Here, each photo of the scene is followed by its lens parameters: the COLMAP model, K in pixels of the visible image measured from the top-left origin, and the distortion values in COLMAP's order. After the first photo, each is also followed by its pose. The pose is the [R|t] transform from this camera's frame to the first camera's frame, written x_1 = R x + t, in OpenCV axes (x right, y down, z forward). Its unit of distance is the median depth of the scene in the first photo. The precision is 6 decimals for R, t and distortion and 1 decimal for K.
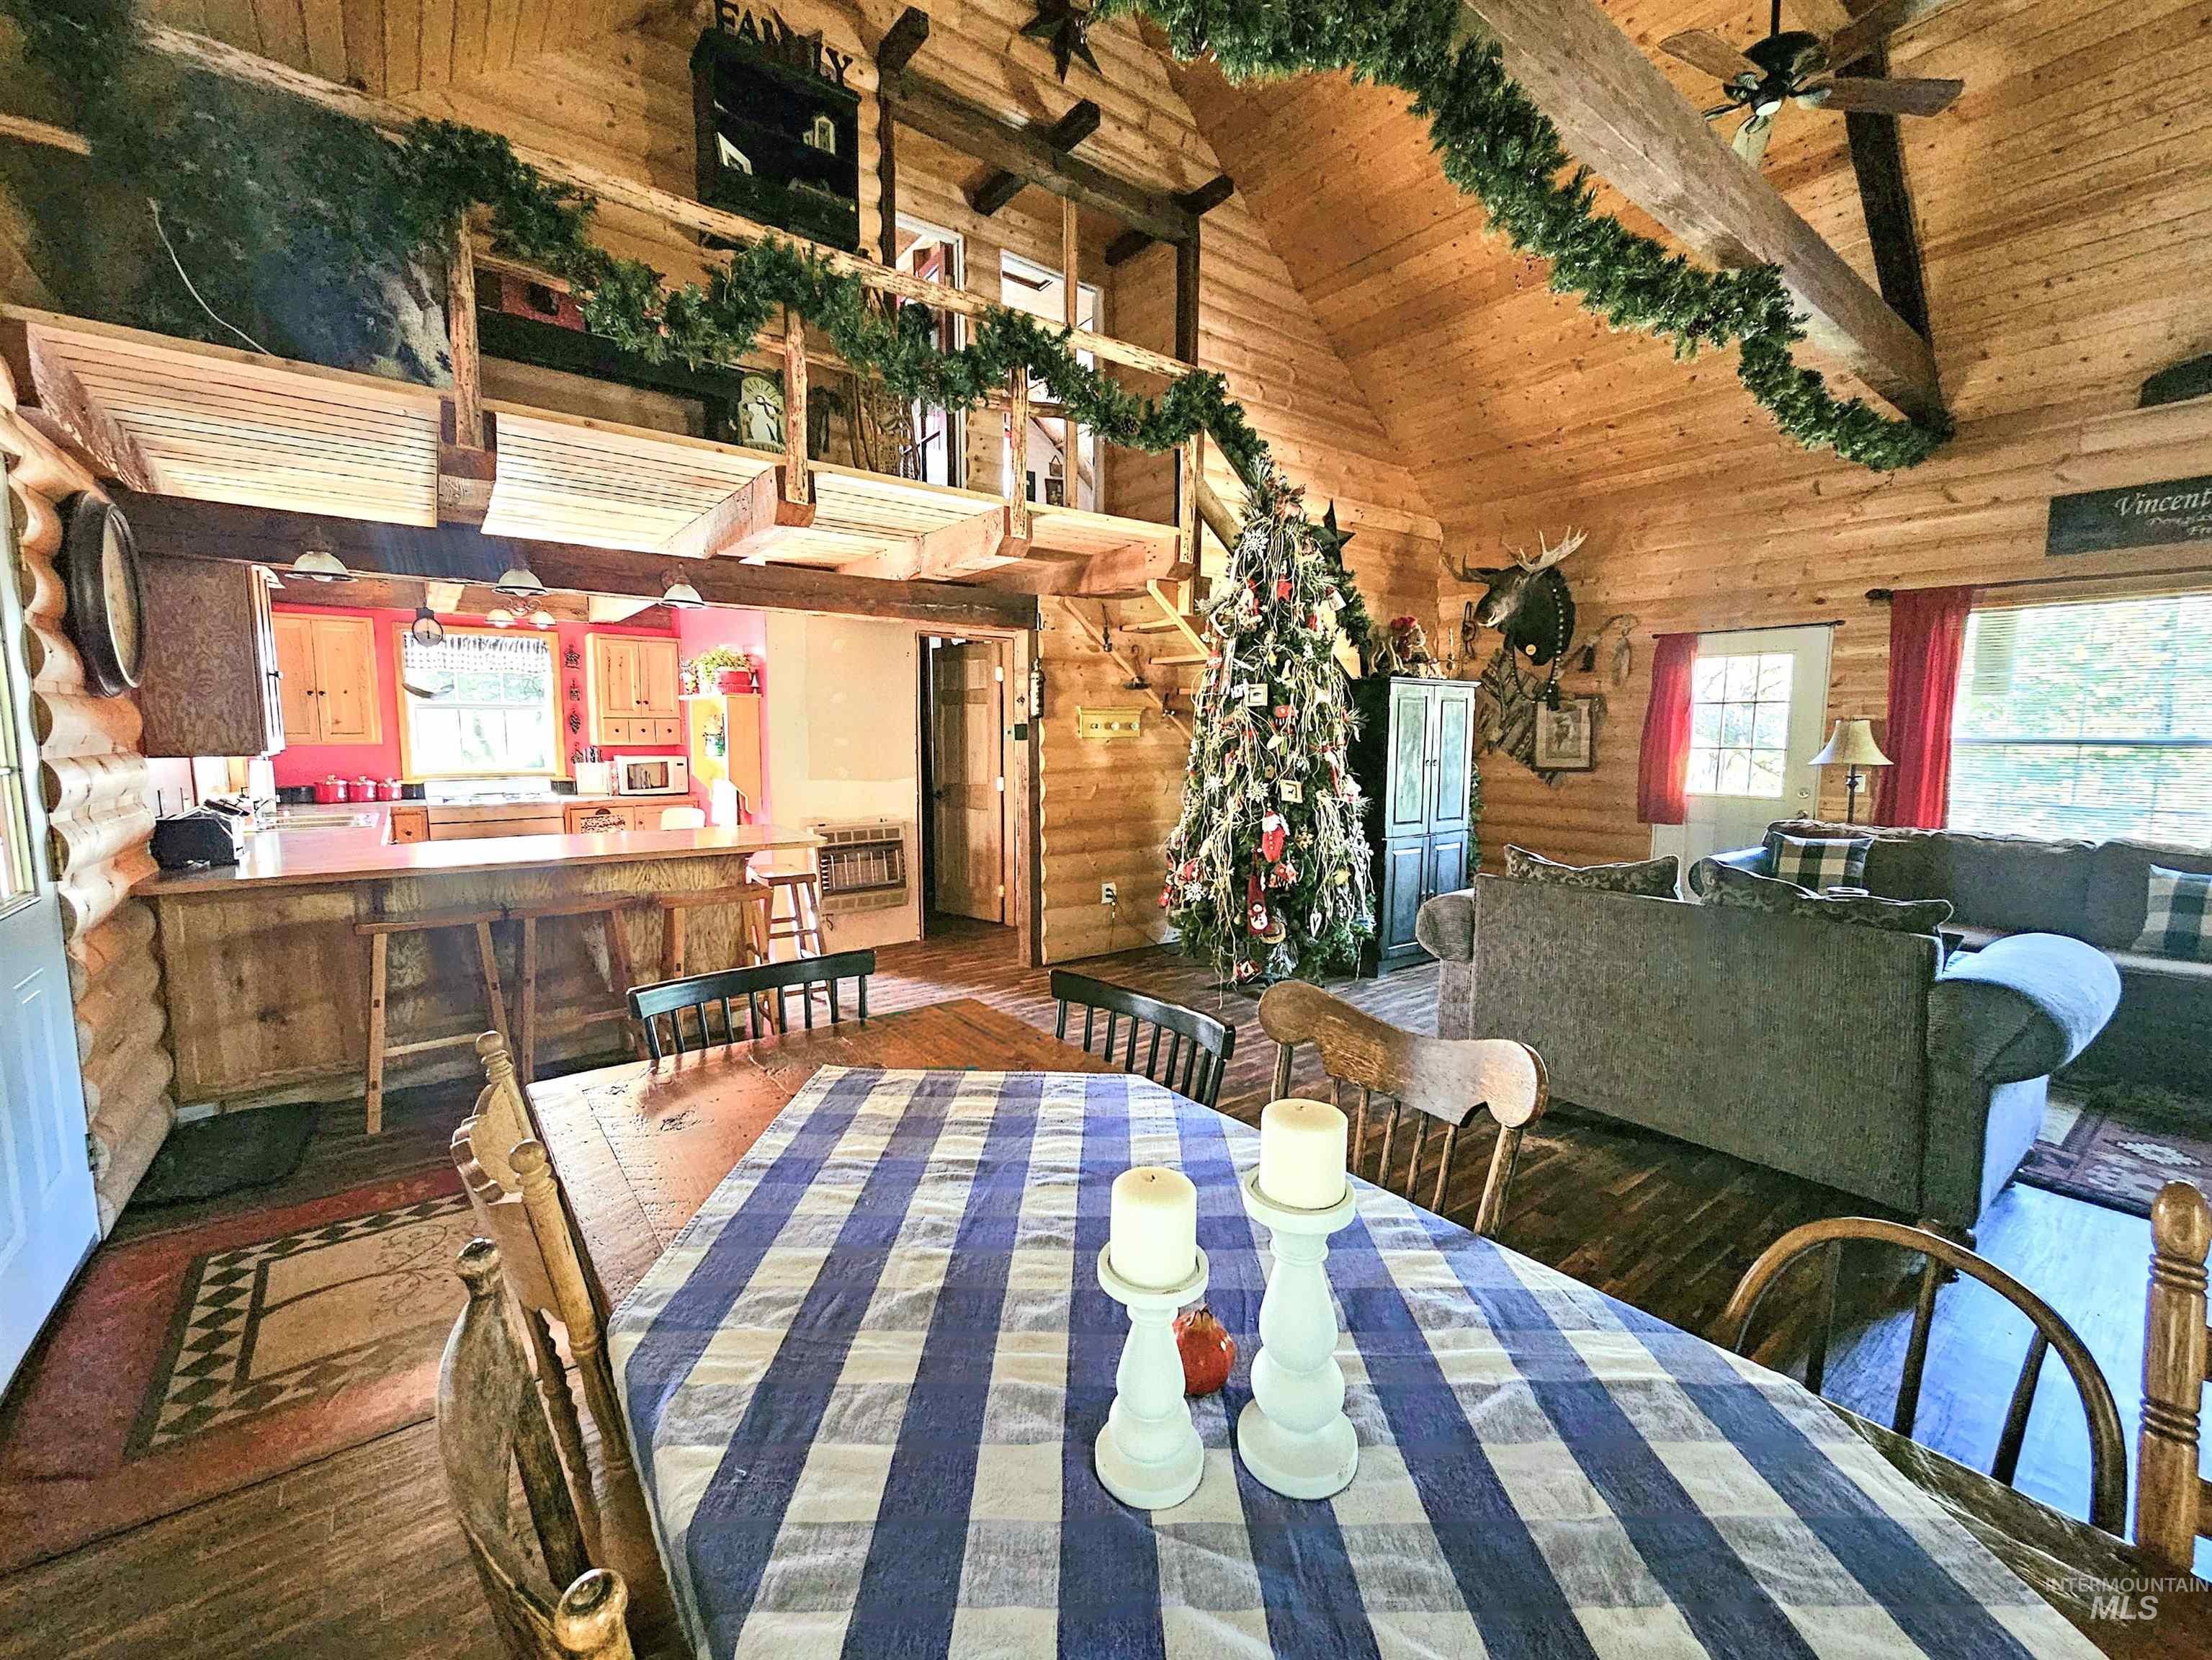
lens RADIAL K [[911.6, 0, 1099.2], [0, 911.6, 822.4], [0, 0, 1]] dist [-0.003946, -0.000143]
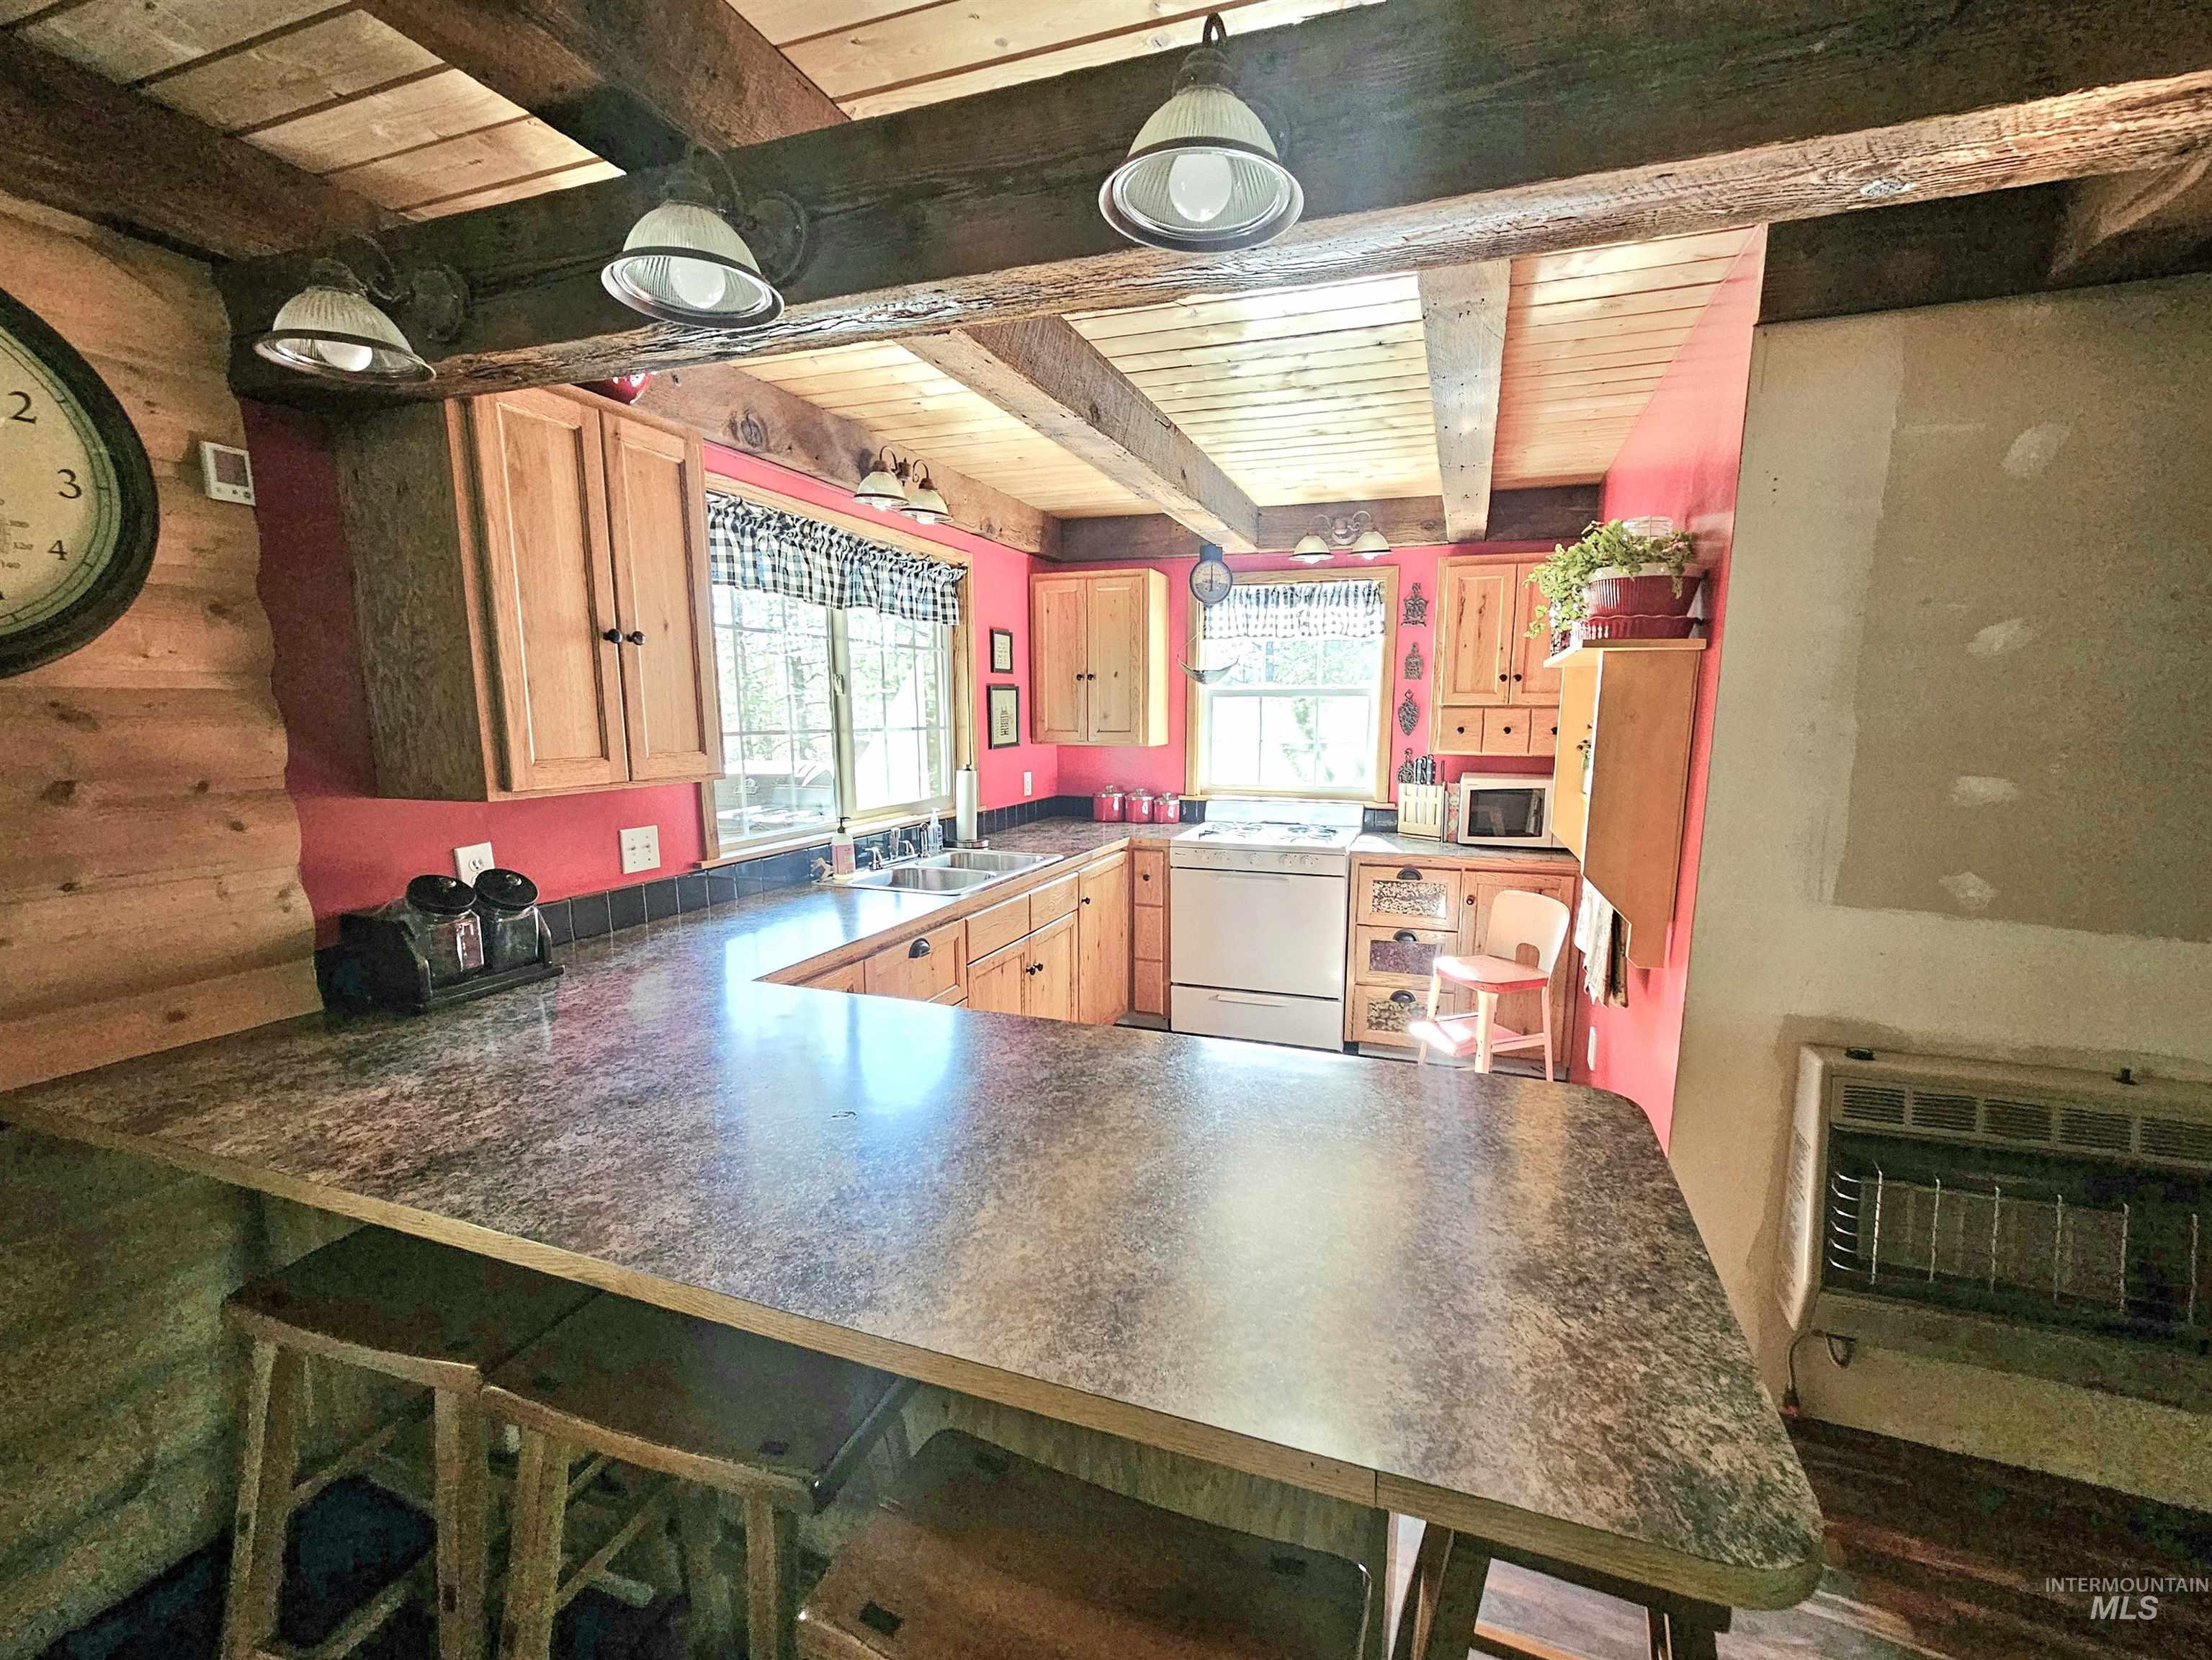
lens RADIAL K [[930.3, 0, 1138.2], [0, 930.3, 843.9], [0, 0, 1]] dist [0.001800, 0.000024]
pose [[0.556677, 0.115930, -0.822600, -0.210976], [-0.085128, 0.992963, 0.082331, -0.082553], [0.826356, 0.024195, 0.562629, 0.684872]]
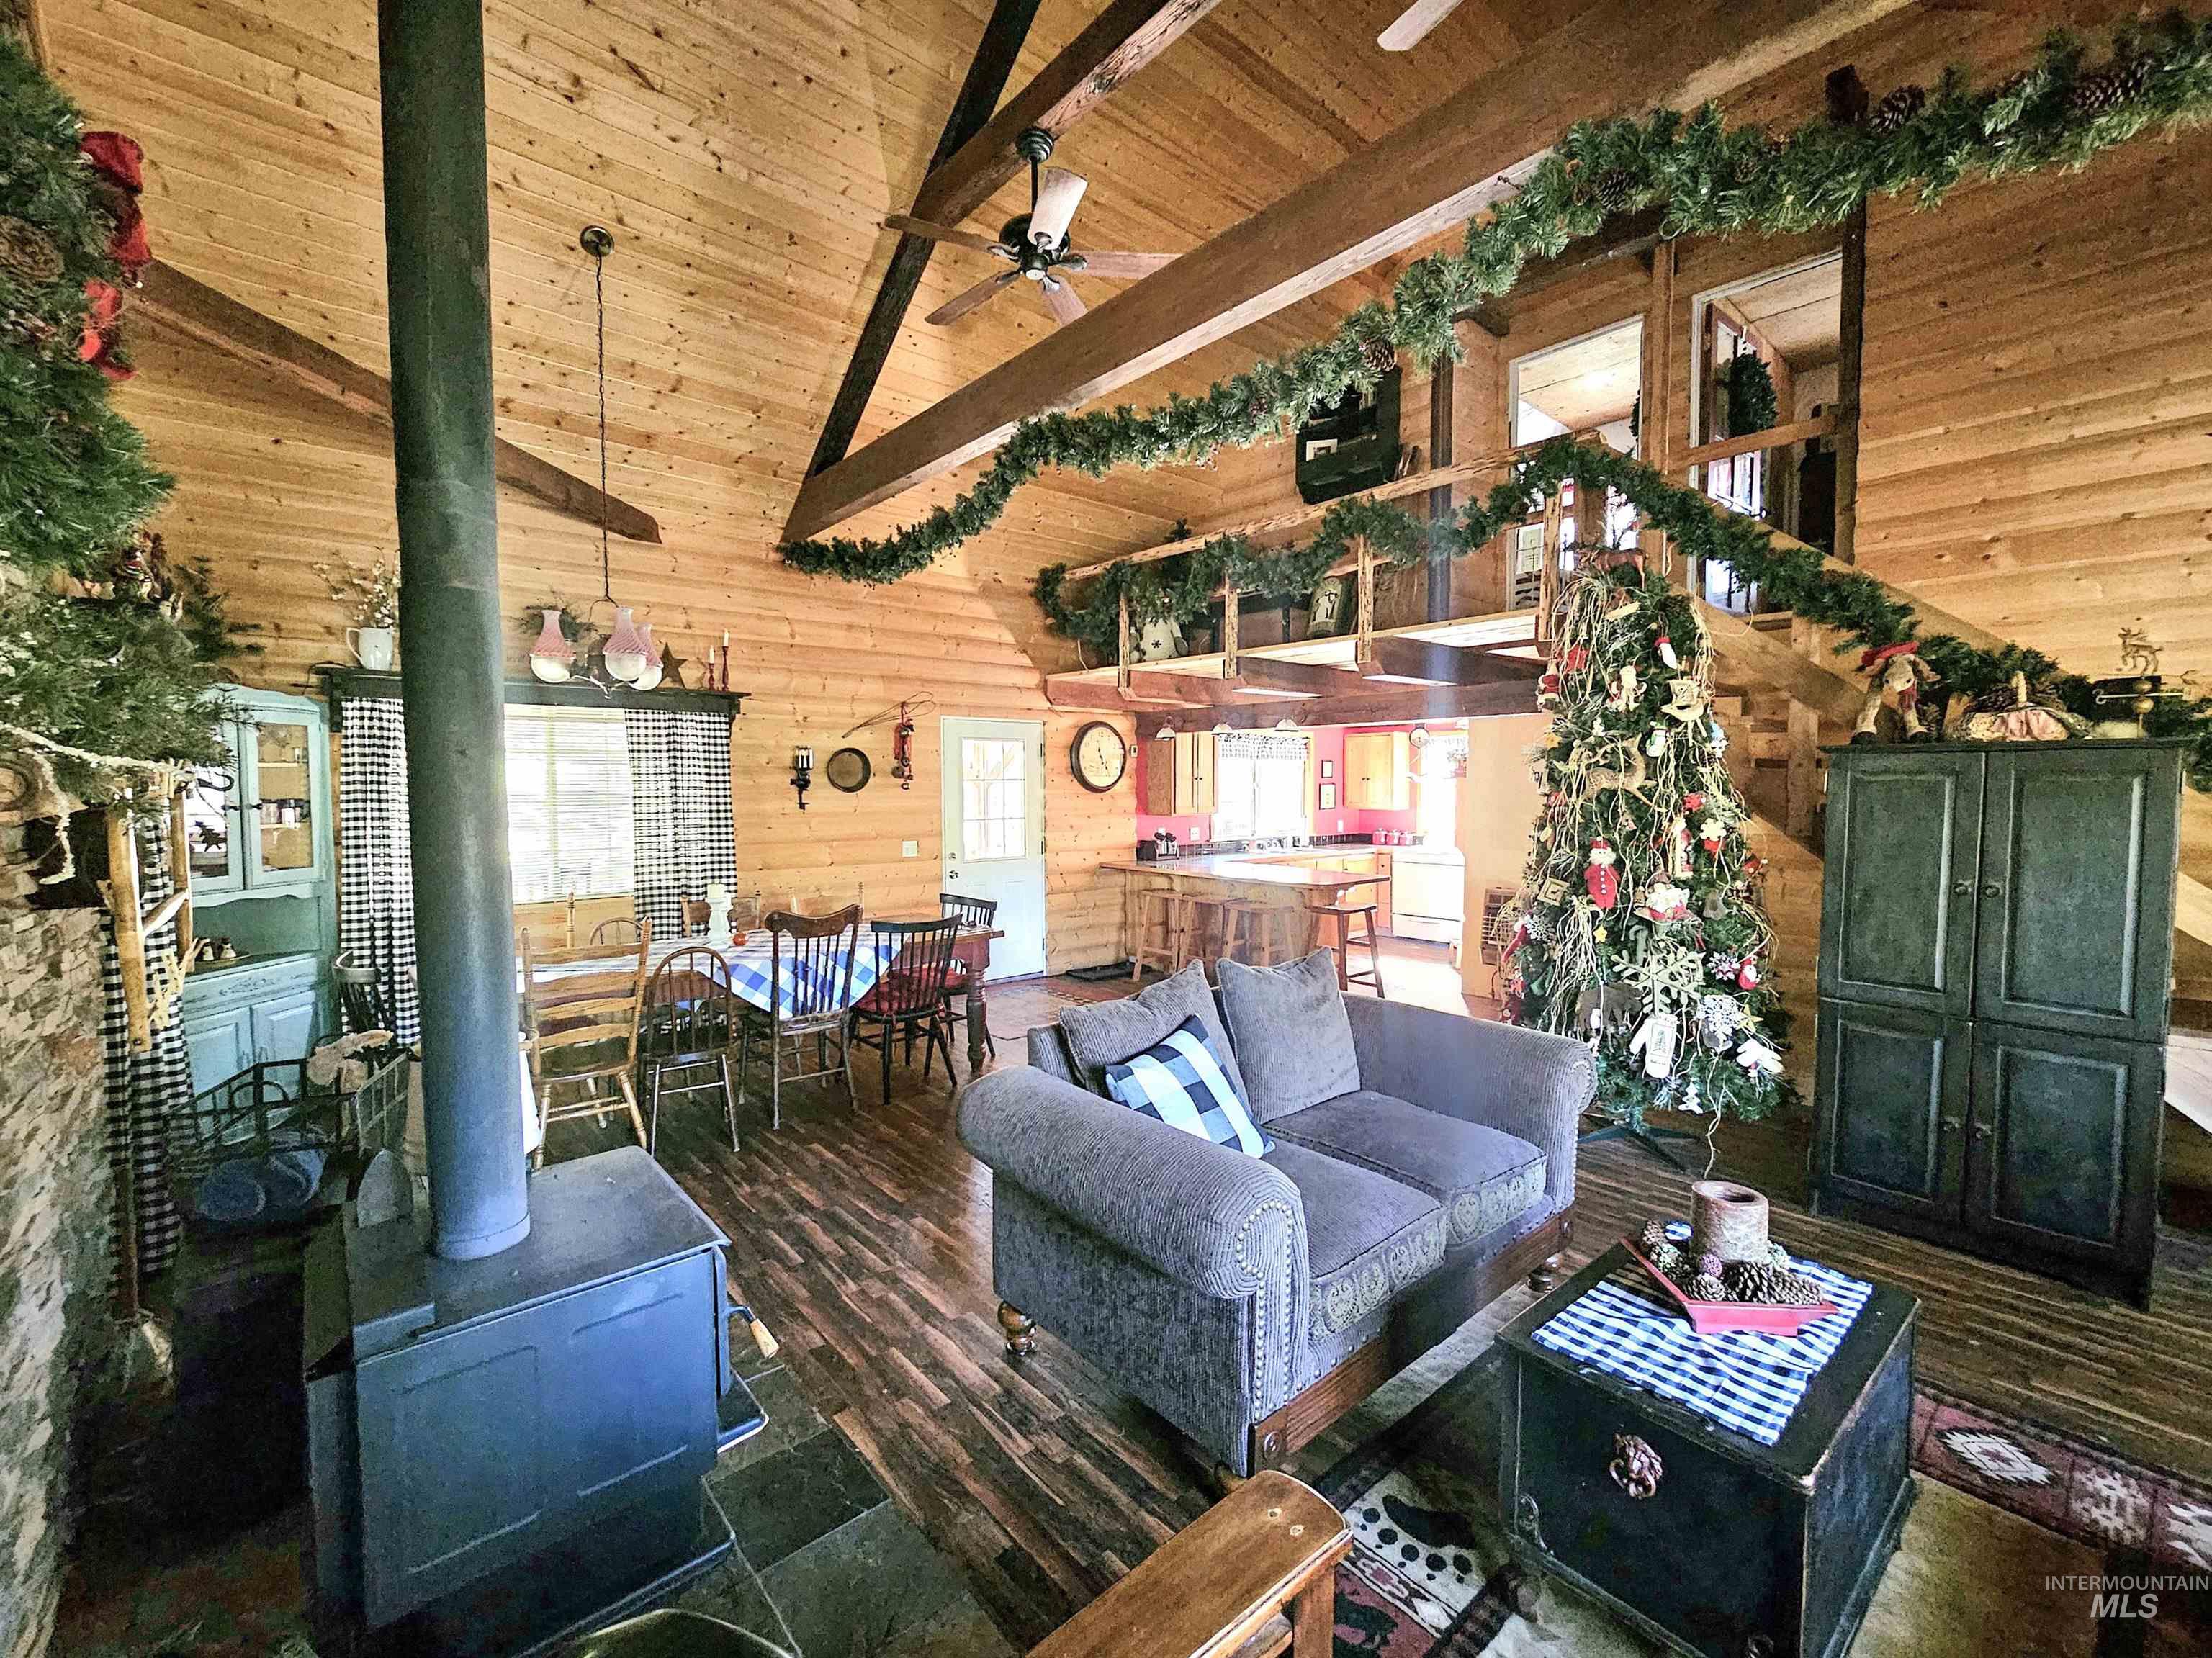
lens RADIAL K [[911.4, 0, 1099.2], [0, 911.4, 821.4], [0, 0, 1]] dist [-0.003946, -0.000143]
pose [[0.061259, 0.035975, -0.997473, 0.922343], [-0.100958, 0.994448, 0.029665, -0.073449], [0.993003, 0.098885, 0.064551, 0.454206]]
